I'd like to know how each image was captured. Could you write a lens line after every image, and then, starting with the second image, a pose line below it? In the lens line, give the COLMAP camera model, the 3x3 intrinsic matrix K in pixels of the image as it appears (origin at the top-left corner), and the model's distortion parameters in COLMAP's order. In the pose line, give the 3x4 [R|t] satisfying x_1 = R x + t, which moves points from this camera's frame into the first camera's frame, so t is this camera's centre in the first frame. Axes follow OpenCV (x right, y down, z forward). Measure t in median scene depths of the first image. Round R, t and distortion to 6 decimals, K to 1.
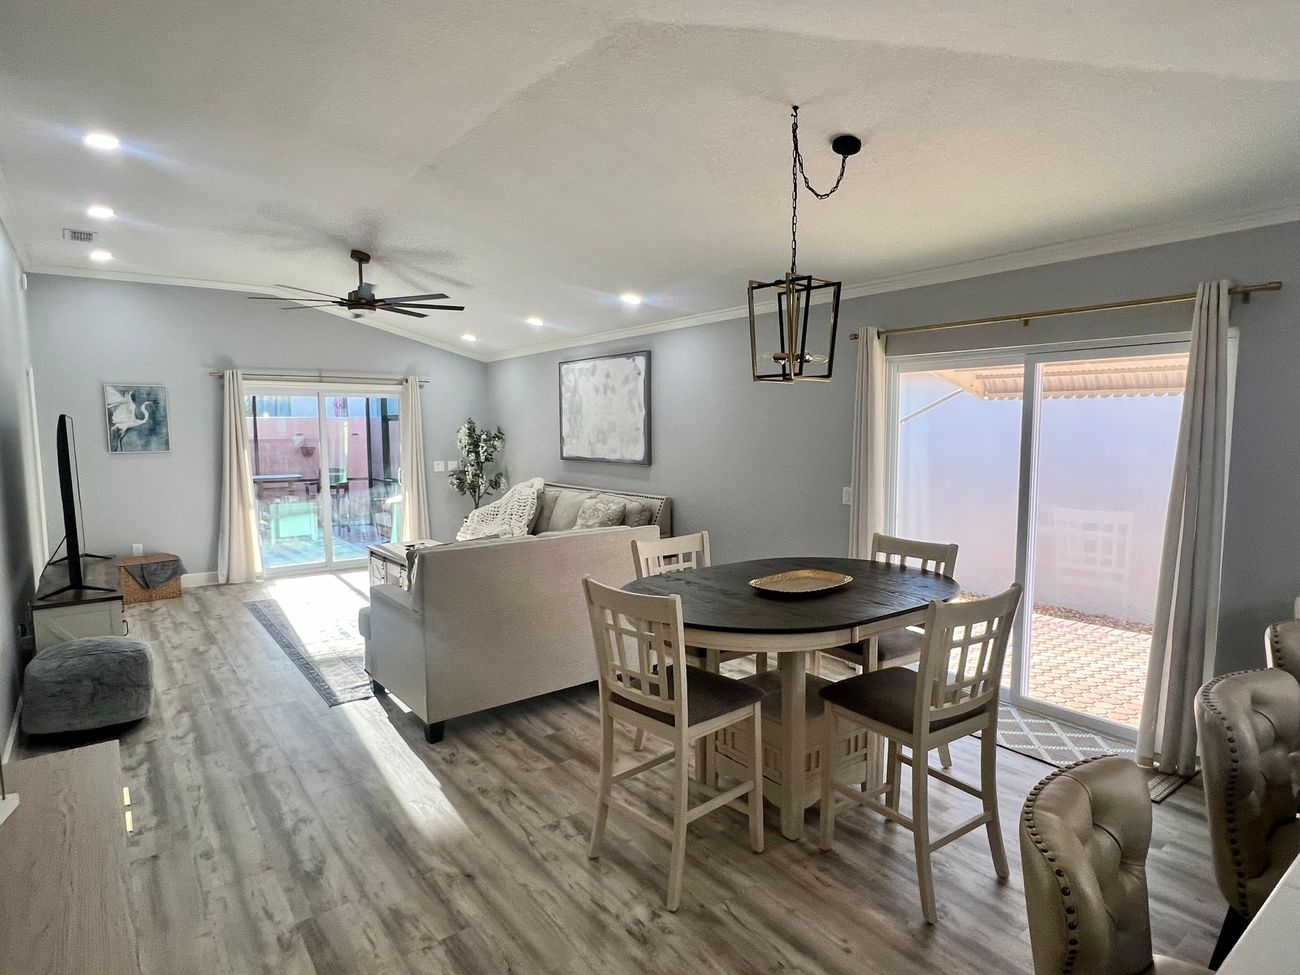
lens RADIAL K [[725.1, 0, 651.2], [0, 725.1, 493.1], [0, 0, 1]] dist [-0.003133, 0.005164]
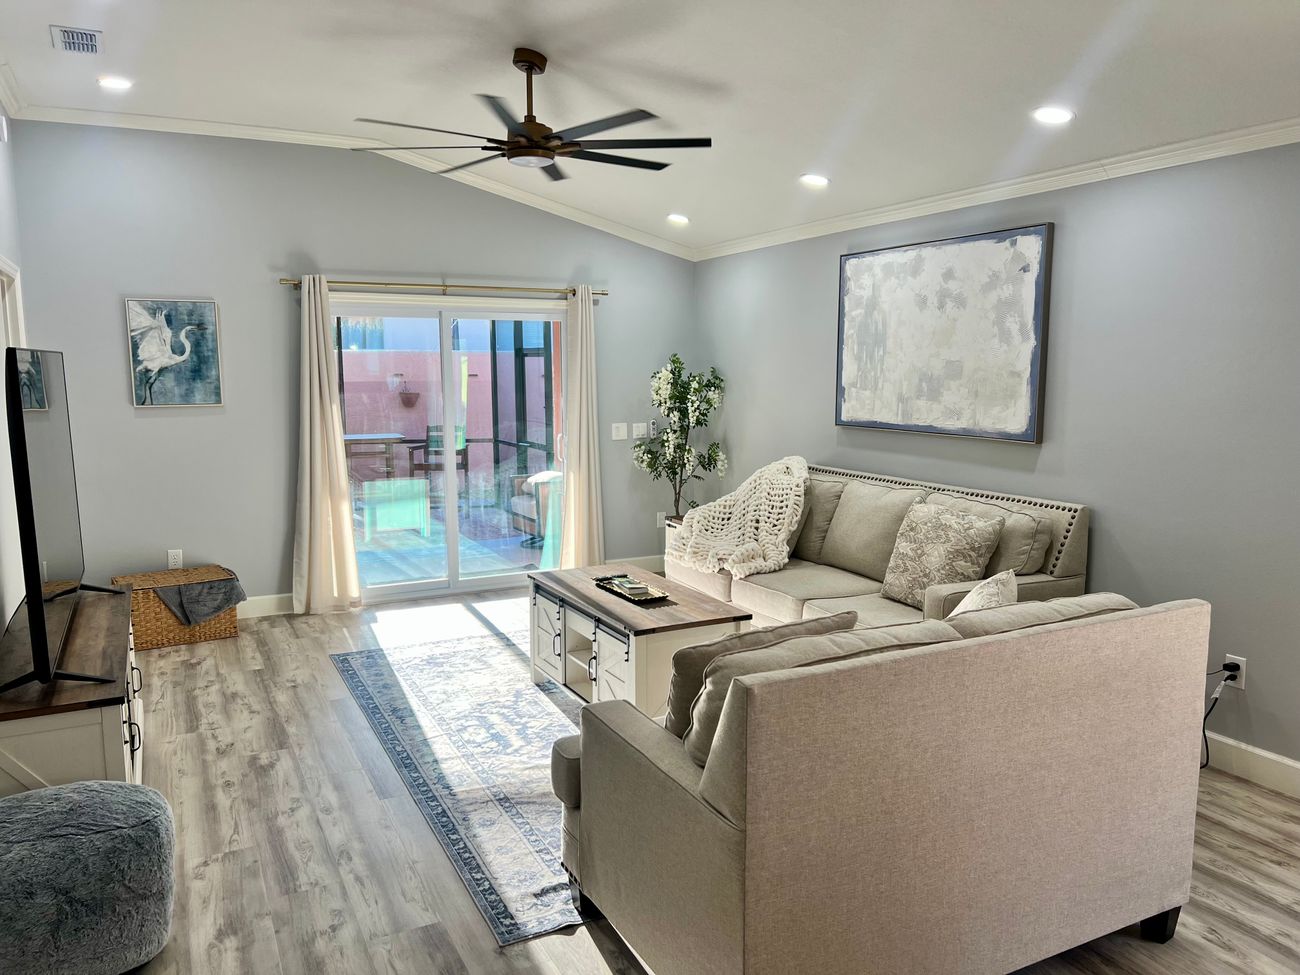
lens RADIAL K [[977.5, 0, 653.4], [0, 977.5, 489.2], [0, 0, 1]] dist [0.057987, -0.038904]
pose [[0.982804, 0.026005, -0.182809, -0.137126], [-0.019217, 0.999062, 0.038807, -0.025591], [0.183647, -0.034626, 0.982382, 0.224608]]
